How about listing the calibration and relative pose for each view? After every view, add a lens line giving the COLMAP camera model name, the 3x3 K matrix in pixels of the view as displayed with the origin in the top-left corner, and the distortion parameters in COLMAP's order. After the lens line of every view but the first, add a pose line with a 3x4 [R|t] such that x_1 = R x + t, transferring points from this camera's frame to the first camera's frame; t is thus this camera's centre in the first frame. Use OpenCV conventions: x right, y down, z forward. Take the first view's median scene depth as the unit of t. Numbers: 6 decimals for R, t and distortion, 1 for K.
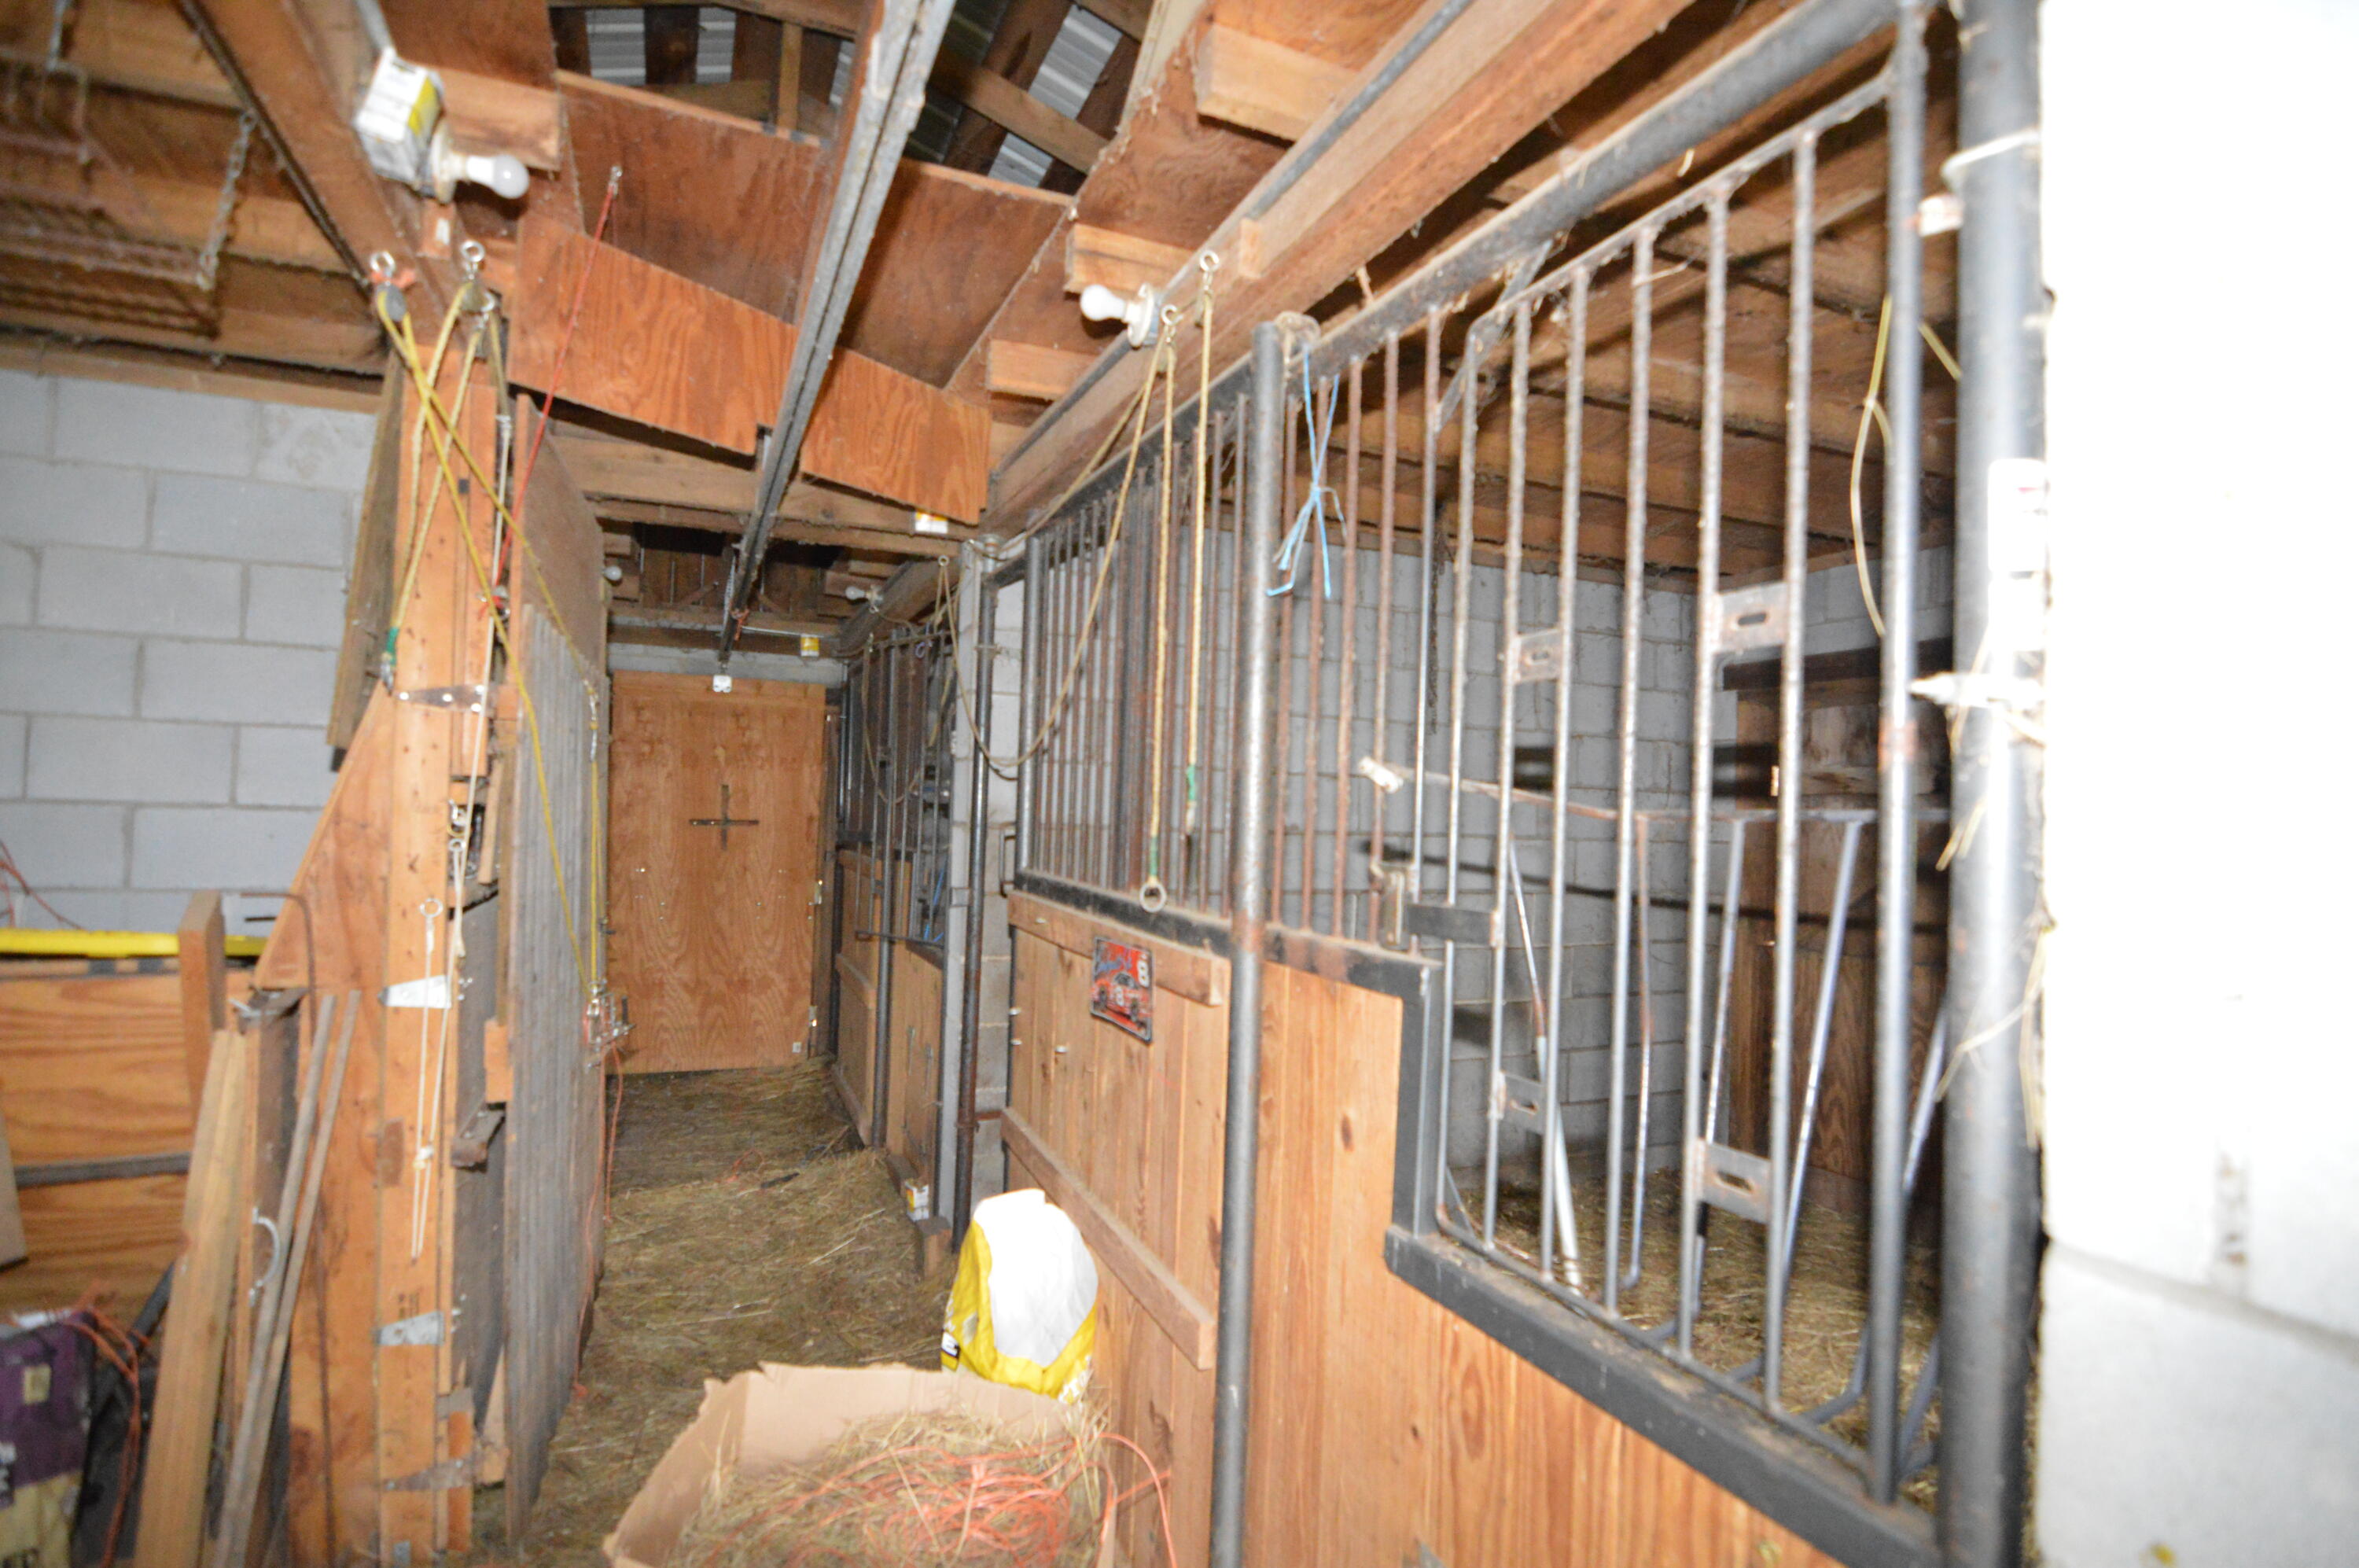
lens RADIAL K [[1140.5, 0, 1185.8], [0, 1140.5, 782.8], [0, 0, 1]] dist [-0.001305, -0.014130]
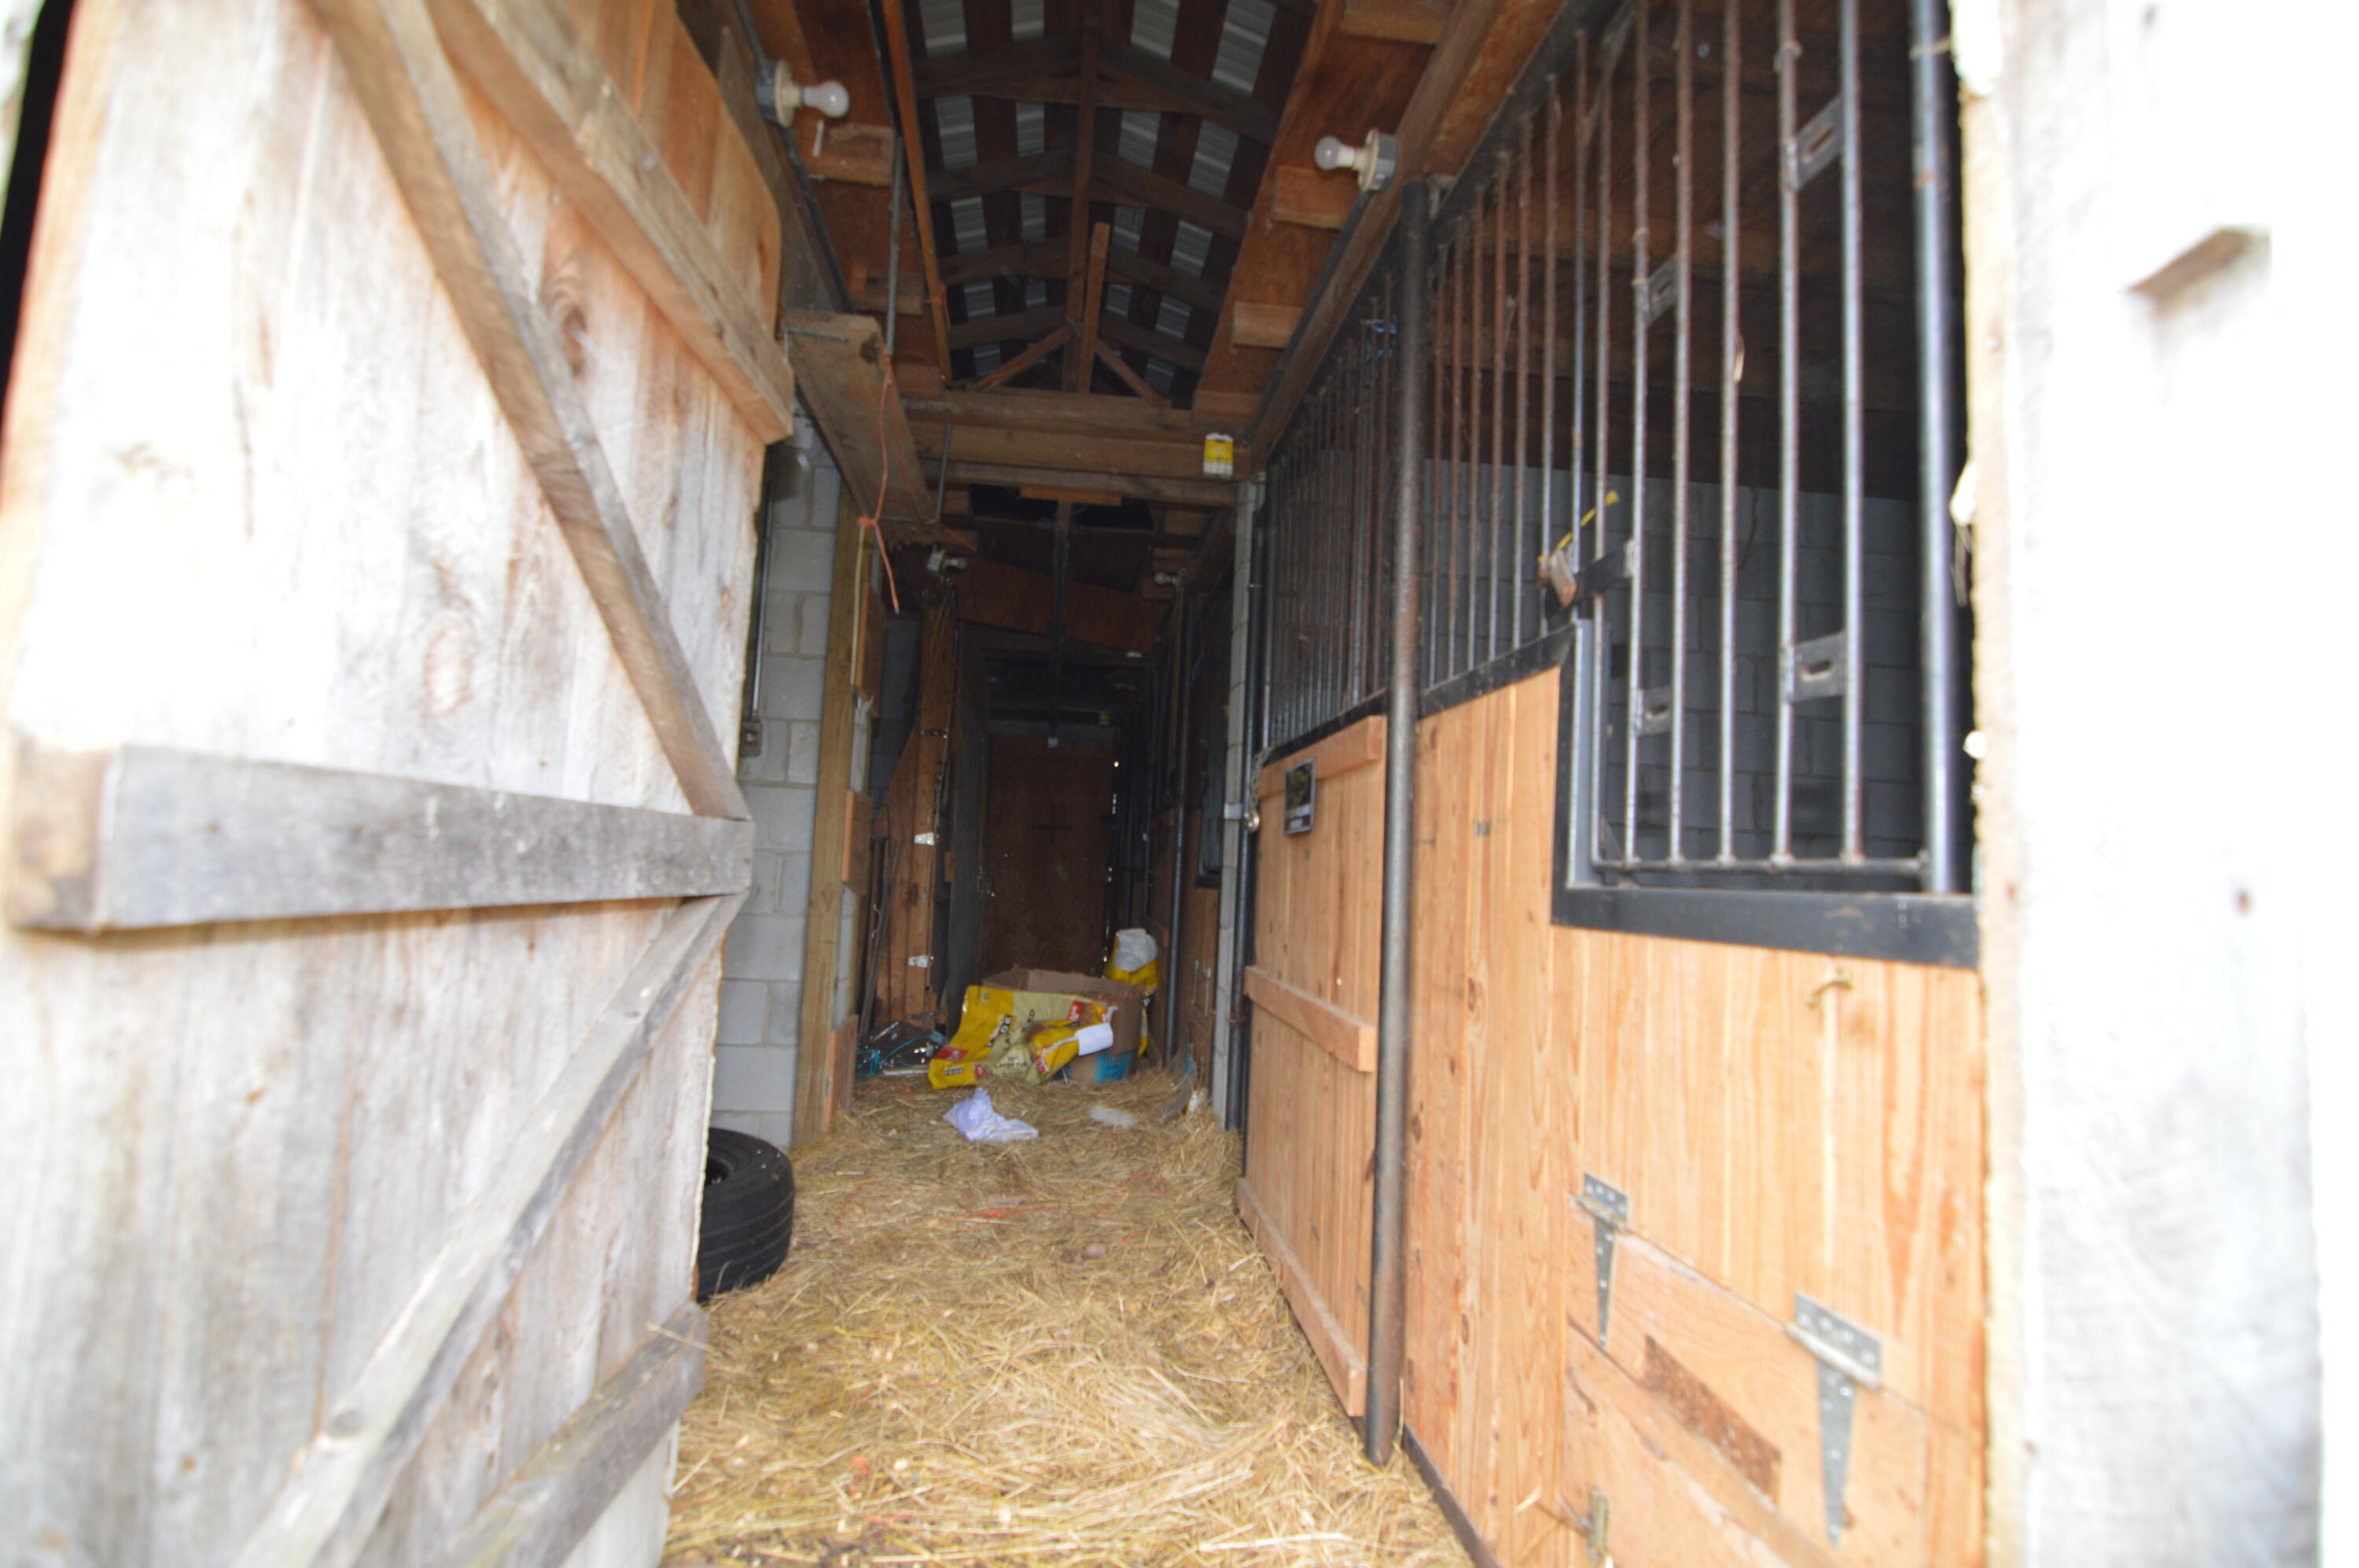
lens RADIAL K [[1152.9, 0, 1184.1], [0, 1152.9, 777.8], [0, 0, 1]] dist [-0.002493, -0.010496]
pose [[0.950946, -0.028783, -0.308015, 0.331081], [0.006883, 0.997384, -0.071952, 0.097980], [0.309280, 0.066302, 0.948657, -0.611381]]
